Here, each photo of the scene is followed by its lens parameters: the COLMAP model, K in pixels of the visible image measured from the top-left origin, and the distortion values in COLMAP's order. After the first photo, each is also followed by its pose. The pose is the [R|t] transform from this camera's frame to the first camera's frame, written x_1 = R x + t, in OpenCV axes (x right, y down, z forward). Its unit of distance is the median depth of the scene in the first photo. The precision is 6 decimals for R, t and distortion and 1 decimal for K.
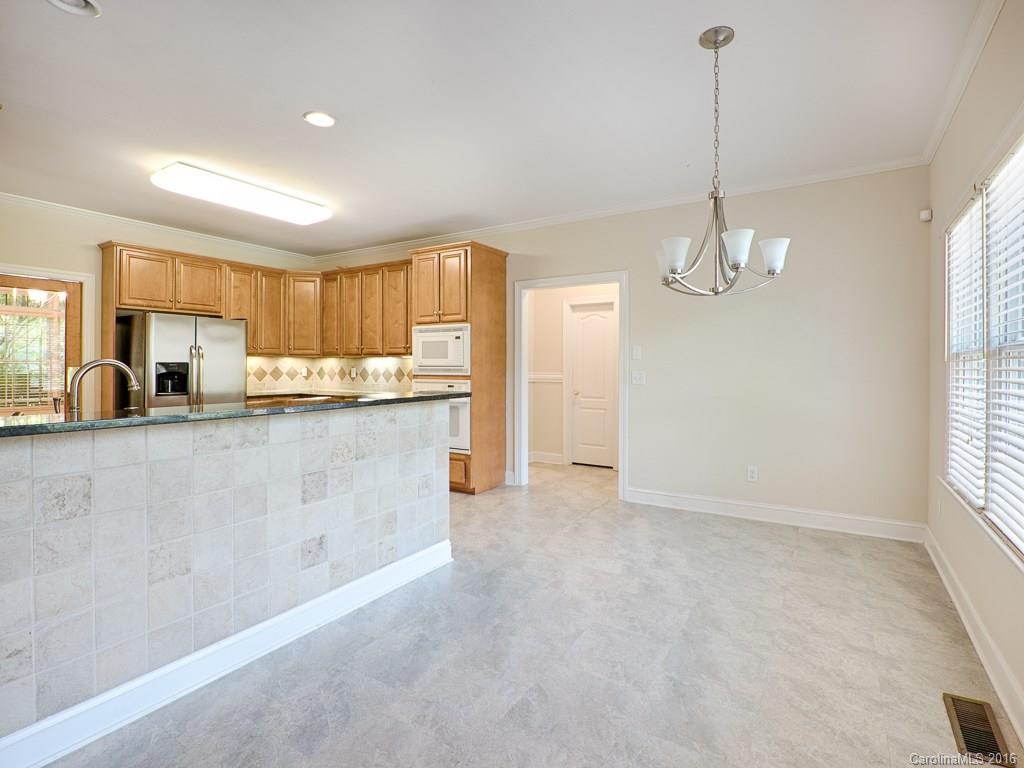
lens RADIAL K [[516.7, 0, 525.6], [0, 516.7, 360.9], [0, 0, 1]] dist [-0.001605, -0.007977]
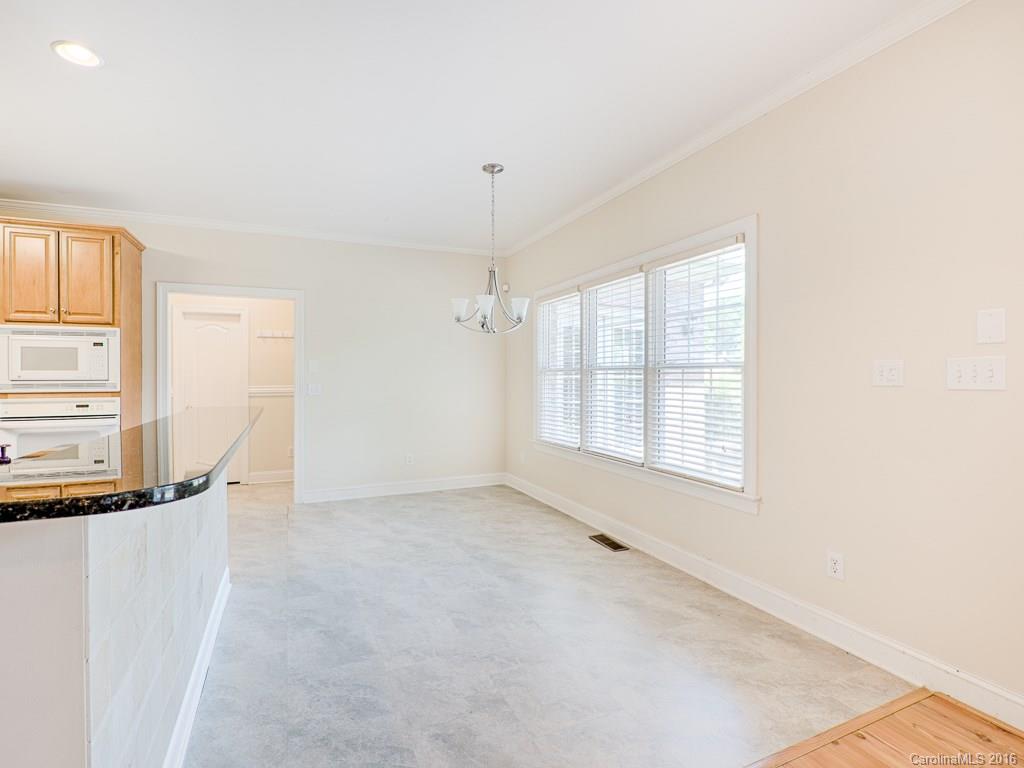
lens RADIAL K [[495.2, 0, 512.4], [0, 495.2, 376.4], [0, 0, 1]] dist [-0.002983, -0.000986]
pose [[0.573757, -0.001059, 0.819025, -0.599805], [-0.006074, 0.999966, 0.005548, -0.005991], [-0.819003, -0.008158, 0.573732, 0.061767]]
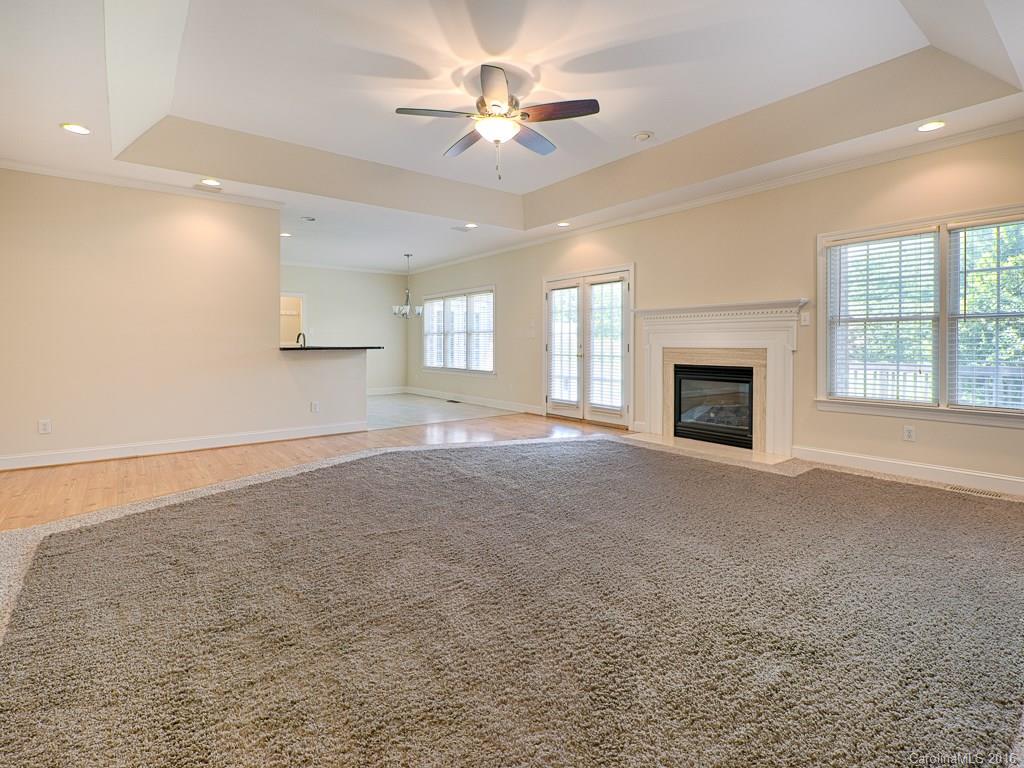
lens RADIAL K [[498.1, 0, 526.0], [0, 498.1, 347.6], [0, 0, 1]] dist [-0.019563, -0.000302]
pose [[0.338896, -0.011877, 0.940749, -2.130279], [-0.007027, 0.999860, 0.015155, 0.020652], [-0.940798, -0.011746, 0.338765, -0.849552]]
